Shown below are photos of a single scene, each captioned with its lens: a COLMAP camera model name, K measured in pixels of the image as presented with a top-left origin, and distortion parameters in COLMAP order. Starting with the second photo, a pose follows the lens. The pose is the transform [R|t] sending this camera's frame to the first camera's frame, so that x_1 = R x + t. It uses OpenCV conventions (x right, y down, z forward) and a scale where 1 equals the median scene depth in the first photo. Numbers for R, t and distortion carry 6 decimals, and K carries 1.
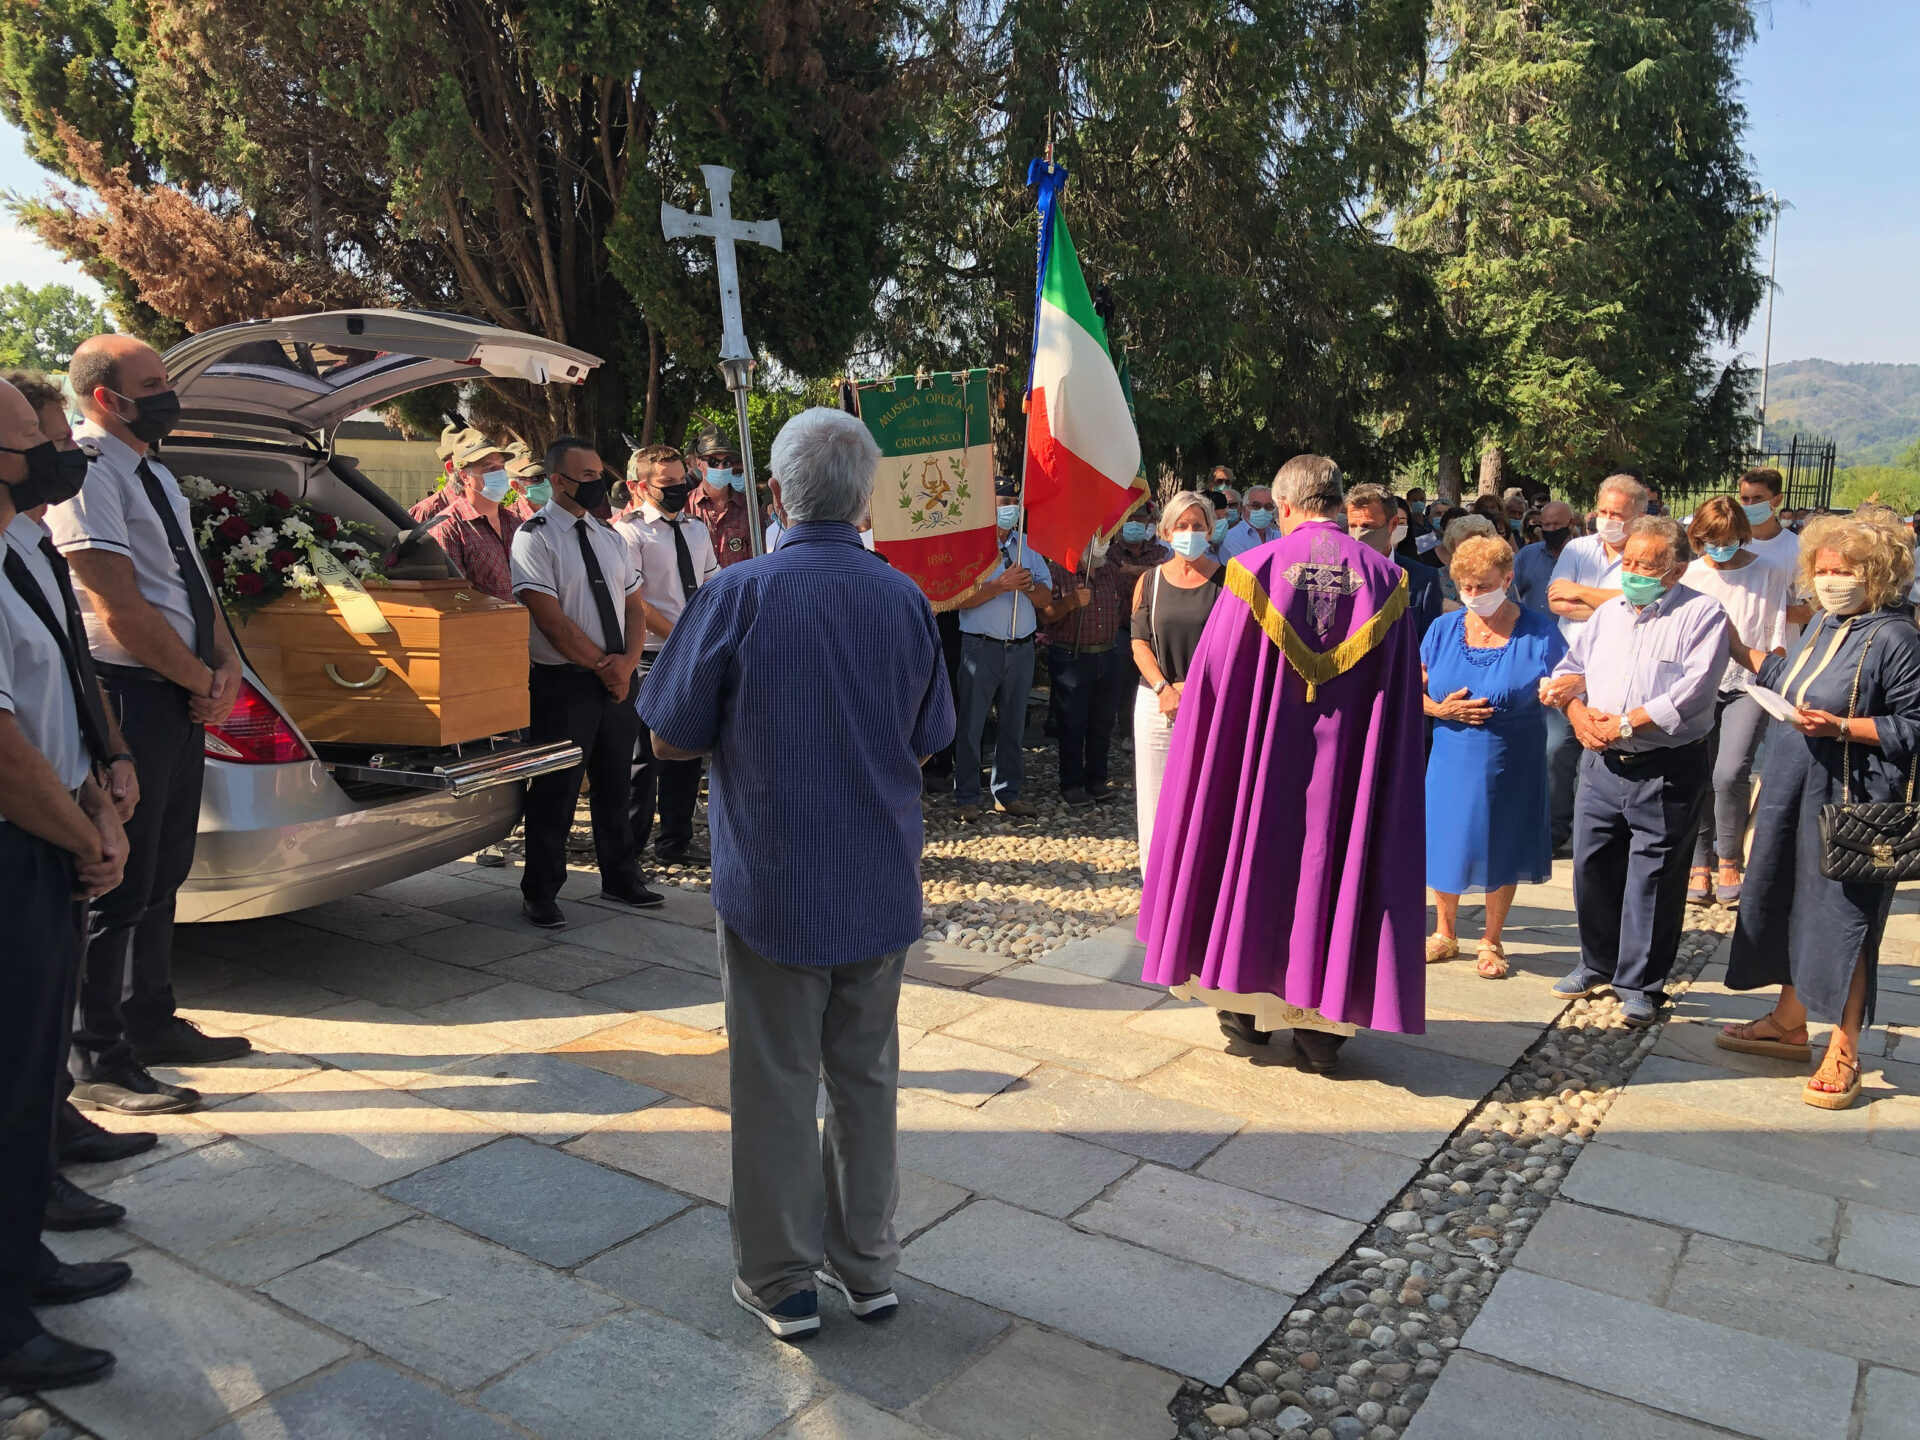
lens RADIAL K [[1444.9, 0, 960.0], [0, 1444.9, 720.0], [0, 0, 1]] dist [0.003703, 0.003380]
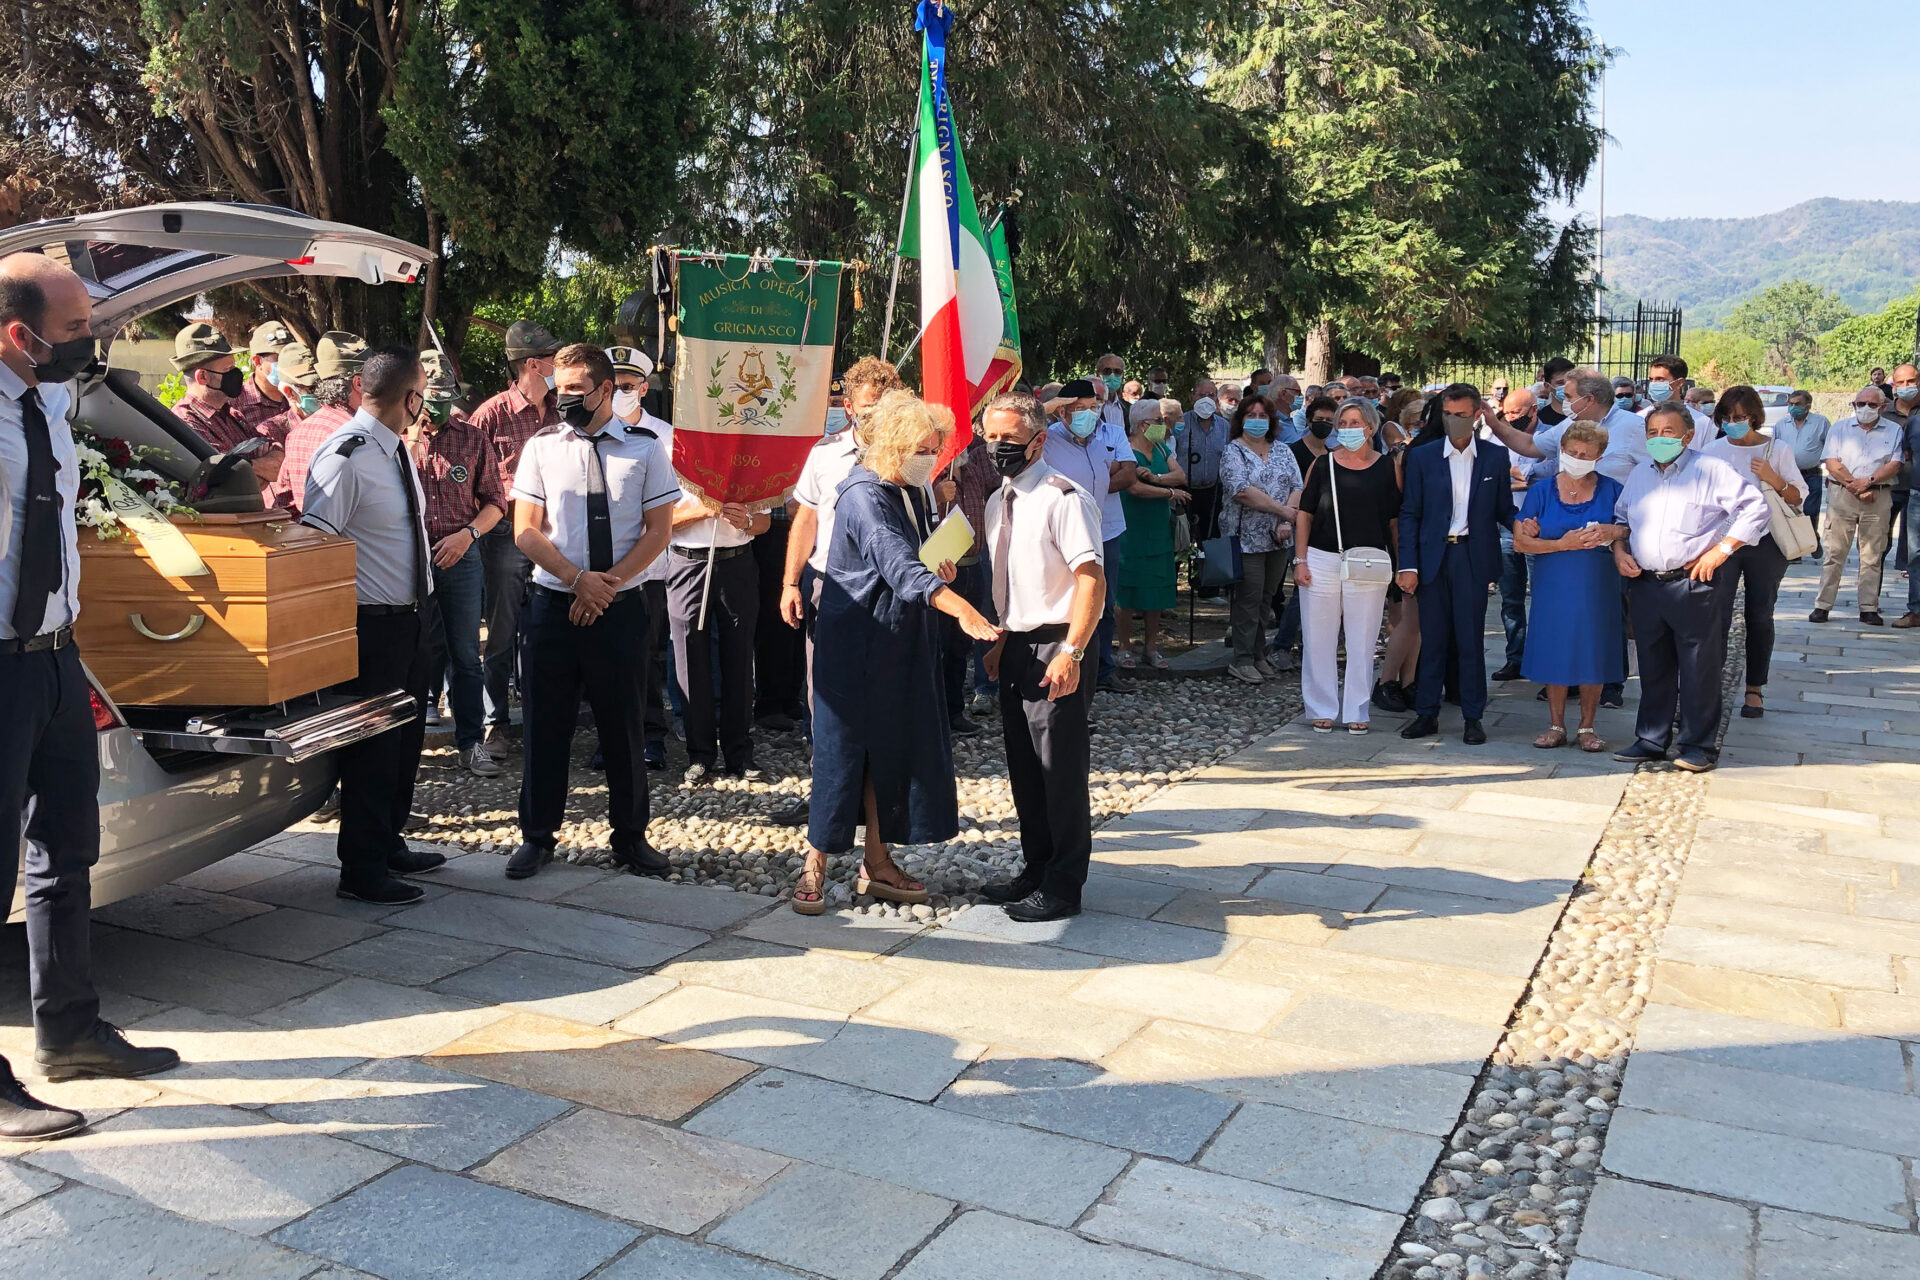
lens RADIAL K [[1643.3, 0, 829.6], [0, 1643.3, 595.6], [0, 0, 1]] dist [0.002909, -0.005608]
pose [[0.997707, -0.030400, 0.060470, -0.051242], [0.031999, 0.999159, -0.025656, -0.006983], [-0.059639, 0.027532, 0.997840, 0.002555]]
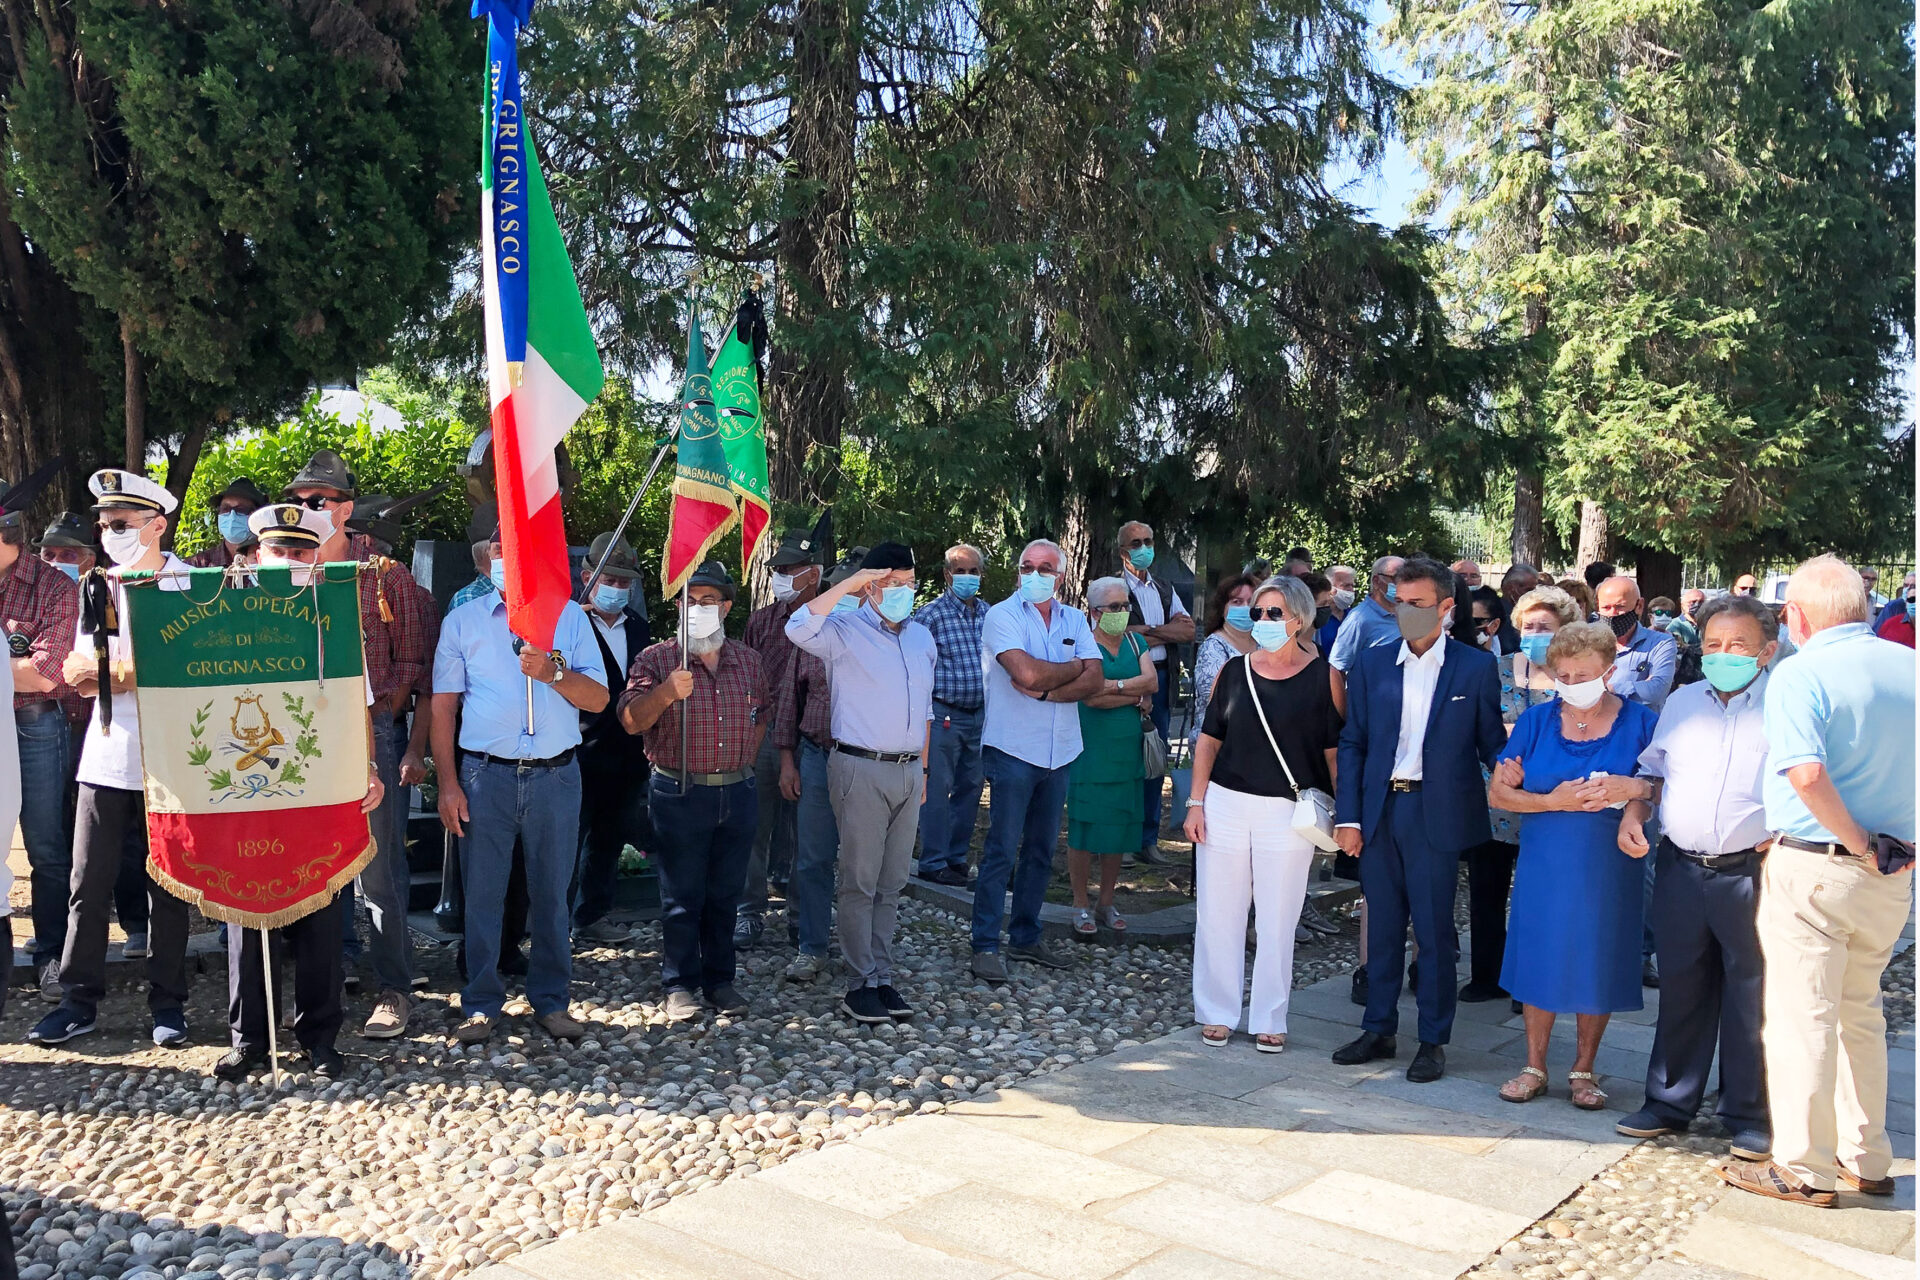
lens RADIAL K [[1789.1, 0, 737.3], [0, 1789.1, 767.2], [0, 0, 1]] dist [0.006452, 0.020122]
pose [[0.994604, 0.021331, -0.101523, 0.243769], [-0.025307, 0.998956, -0.038036, -0.031231], [0.100606, 0.040400, 0.994106, 0.242507]]
